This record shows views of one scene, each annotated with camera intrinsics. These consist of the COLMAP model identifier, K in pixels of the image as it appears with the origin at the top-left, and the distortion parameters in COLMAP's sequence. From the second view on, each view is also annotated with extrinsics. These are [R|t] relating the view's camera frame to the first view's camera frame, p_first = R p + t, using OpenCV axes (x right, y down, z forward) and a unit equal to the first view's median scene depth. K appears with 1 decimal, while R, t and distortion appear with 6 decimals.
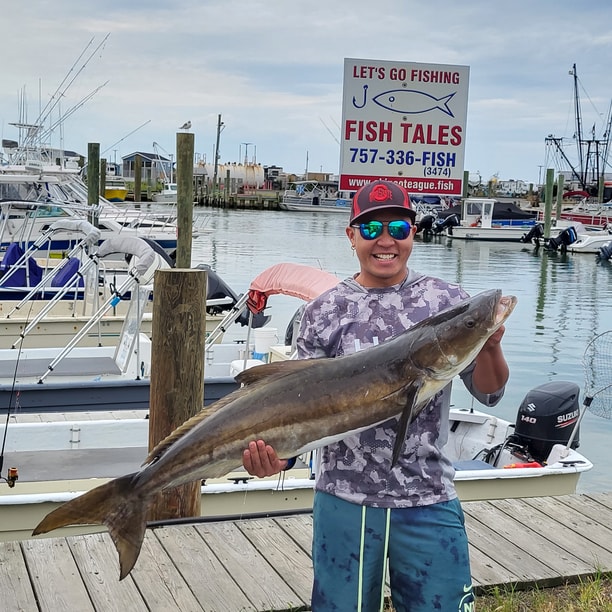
lens RADIAL K [[1128.6, 0, 305.0], [0, 1128.6, 305.7], [0, 0, 1]] dist [0.053112, 0.000000]
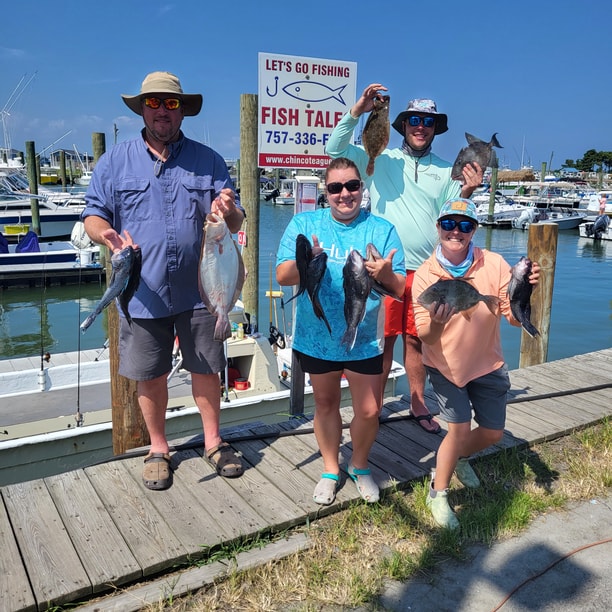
lens RADIAL K [[655.0, 0, 307.2], [0, 655.0, 309.2], [0, 0, 1]] dist [0.057324, 0.000000]
pose [[0.978534, -0.059505, 0.197310, -0.066530], [0.039980, 0.994031, 0.101506, -0.019162], [-0.202172, -0.091439, 0.975072, 0.284042]]
